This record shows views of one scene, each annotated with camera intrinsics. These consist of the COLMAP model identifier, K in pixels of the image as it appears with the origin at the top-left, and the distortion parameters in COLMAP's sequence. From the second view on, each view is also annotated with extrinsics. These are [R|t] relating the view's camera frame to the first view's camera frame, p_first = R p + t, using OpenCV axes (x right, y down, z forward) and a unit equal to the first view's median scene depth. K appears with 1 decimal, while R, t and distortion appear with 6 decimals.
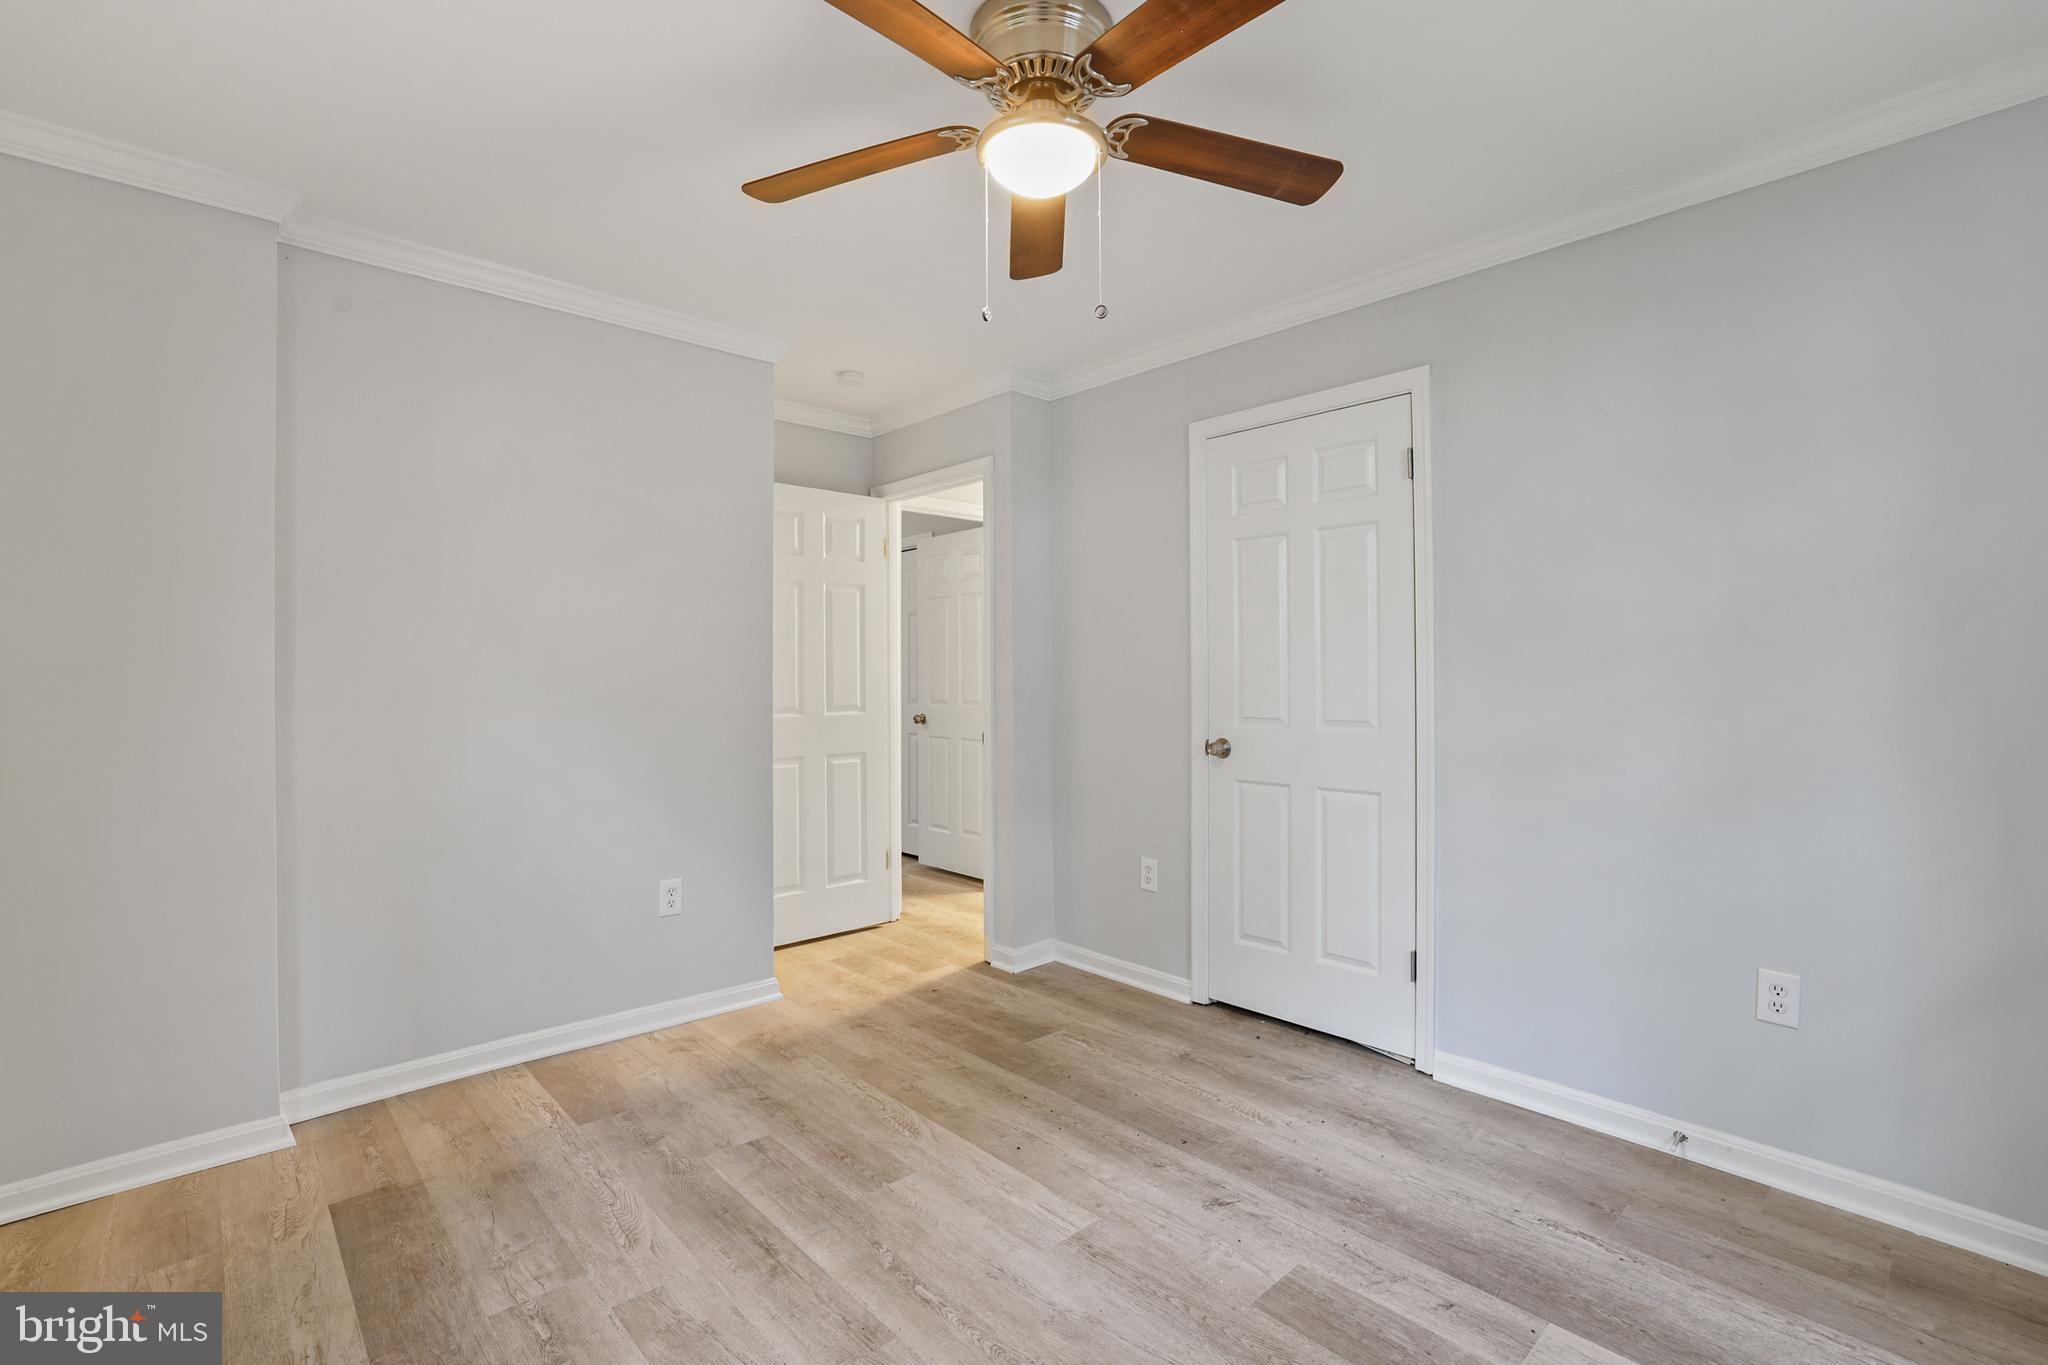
lens RADIAL K [[910.5, 0, 1022.6], [0, 910.5, 667.9], [0, 0, 1]] dist [-0.045883, 0.000137]
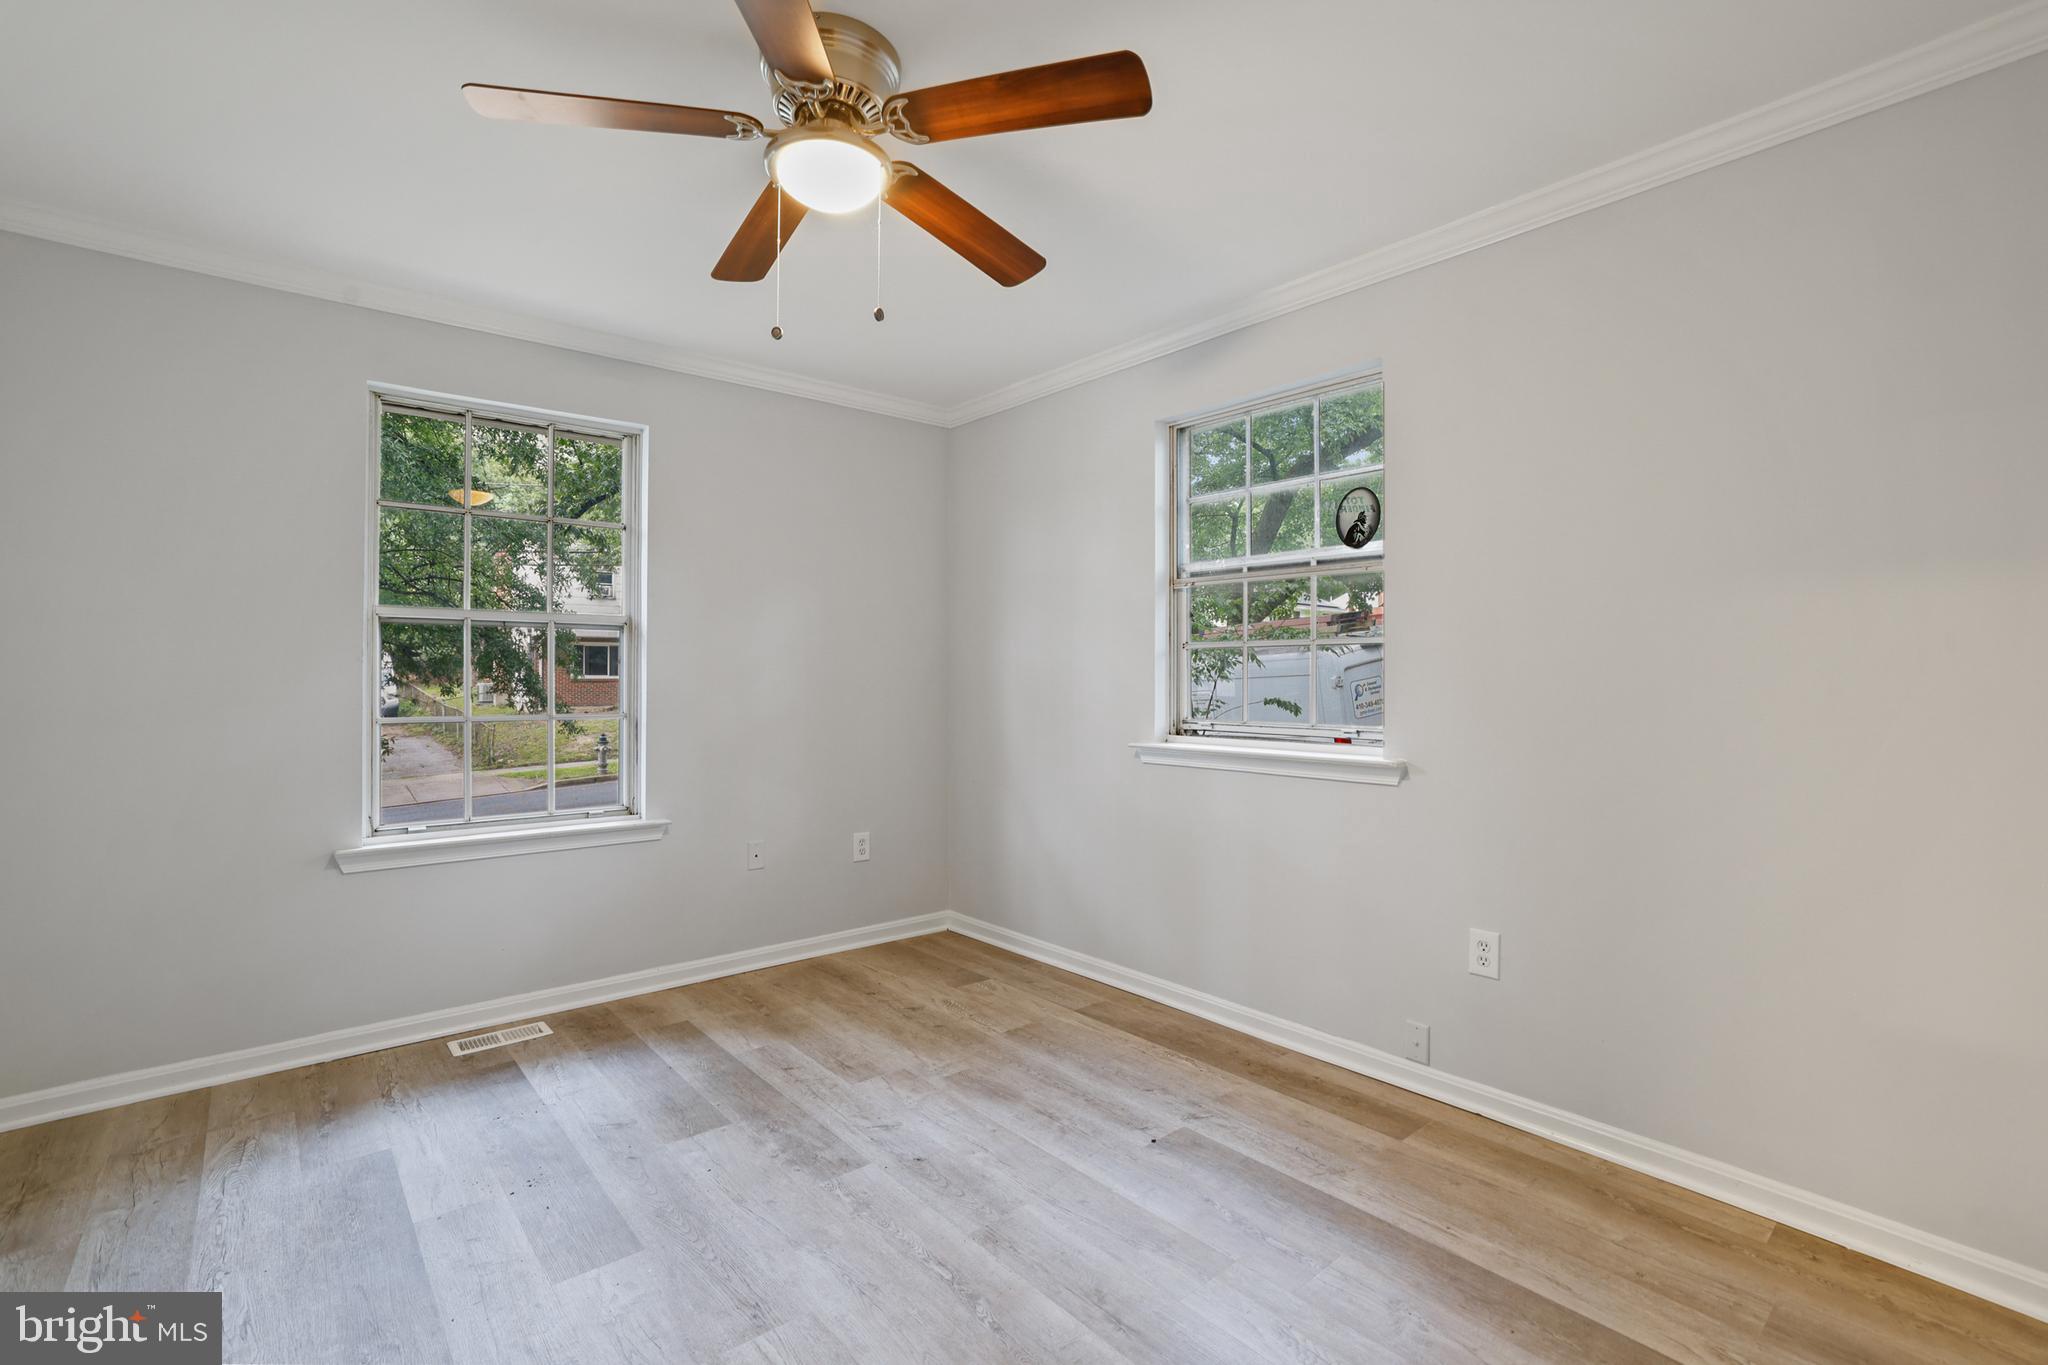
lens RADIAL K [[910.5, 0, 1022.6], [0, 910.5, 667.9], [0, 0, 1]] dist [-0.045883, 0.000137]
pose [[-0.999231, -0.004268, 0.038967, -0.233032], [-0.004939, 0.999841, -0.017145, 0.021944], [-0.038887, -0.017324, -0.999093, 1.978948]]
